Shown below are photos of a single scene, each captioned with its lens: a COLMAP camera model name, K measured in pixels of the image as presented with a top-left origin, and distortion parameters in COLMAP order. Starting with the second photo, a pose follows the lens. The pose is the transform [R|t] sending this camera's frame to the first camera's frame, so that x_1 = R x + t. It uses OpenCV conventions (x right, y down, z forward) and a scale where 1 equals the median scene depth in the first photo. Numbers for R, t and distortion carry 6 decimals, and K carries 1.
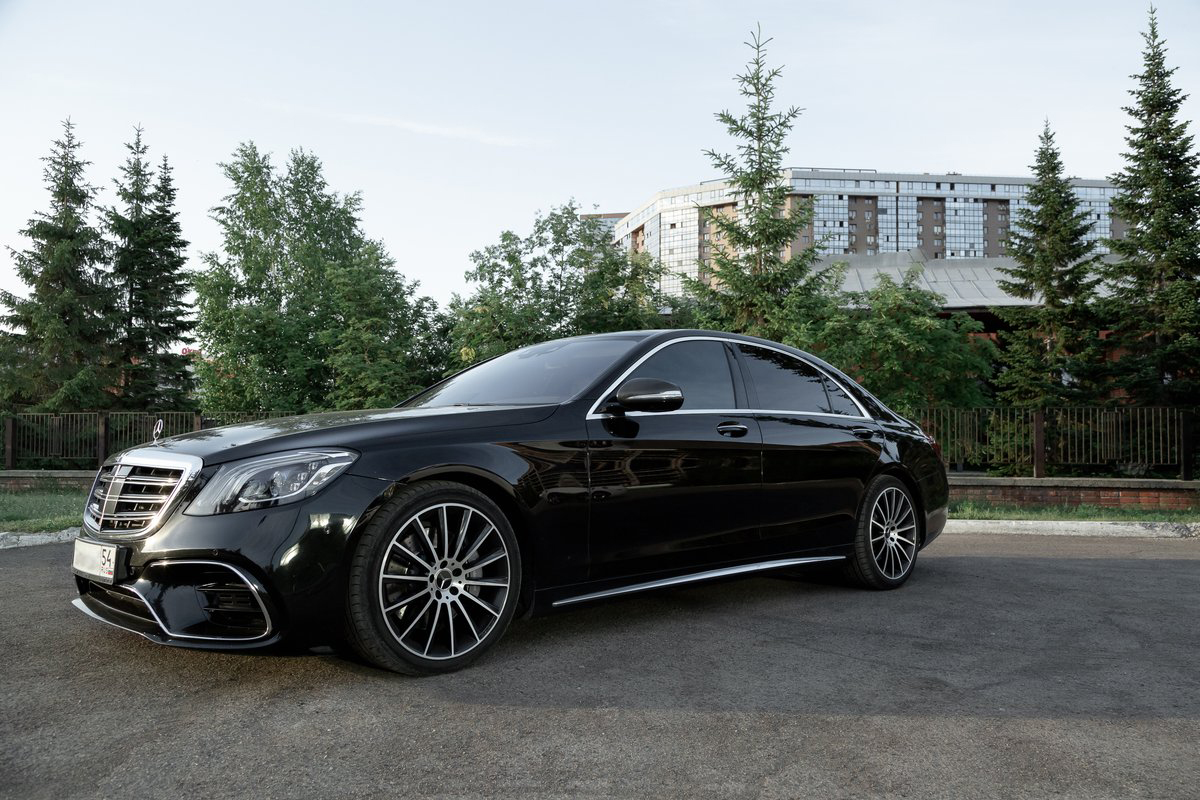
lens RADIAL K [[869.7, 0, 602.3], [0, 869.7, 407.8], [0, 0, 1]] dist [-0.034732, -0.003937]
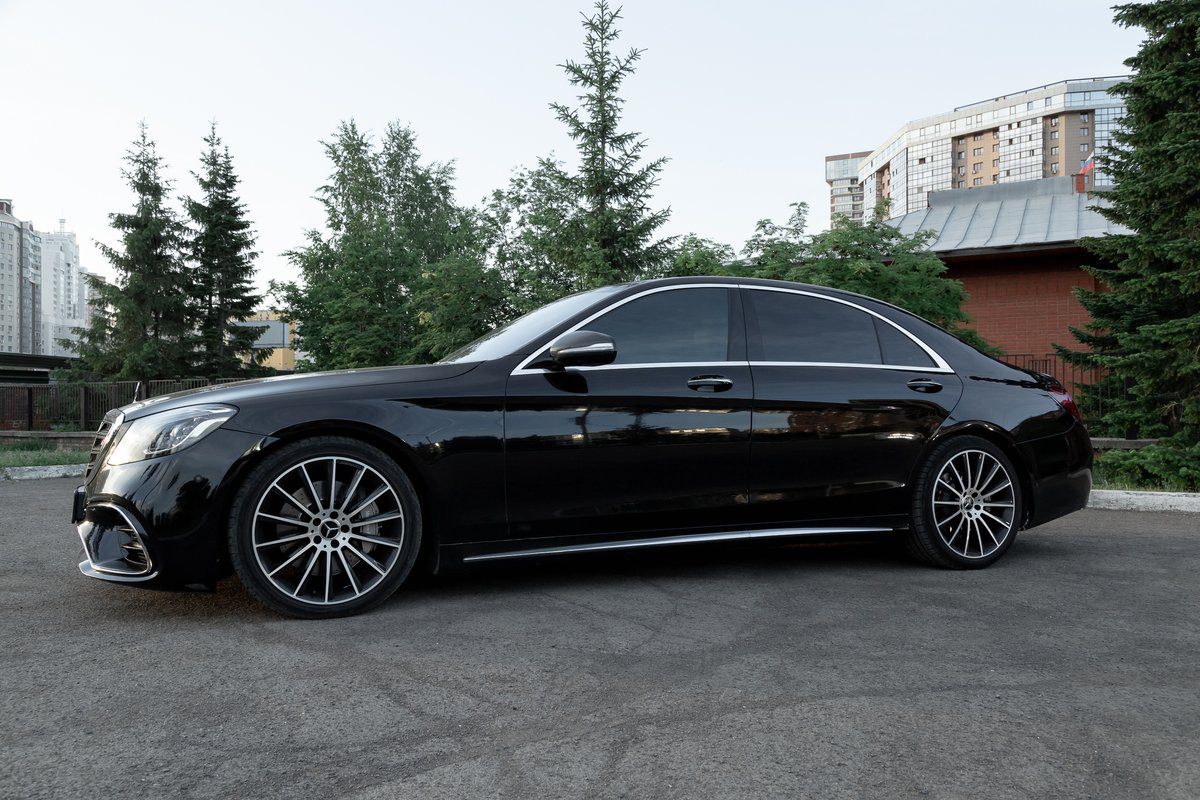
lens RADIAL K [[920.2, 0, 606.5], [0, 920.2, 401.2], [0, 0, 1]] dist [-0.024080, 0.009566]
pose [[0.958496, -0.009255, -0.284957, 0.276812], [0.019052, 0.999318, 0.031628, 0.004758], [0.284470, -0.035744, 0.958018, 0.005197]]
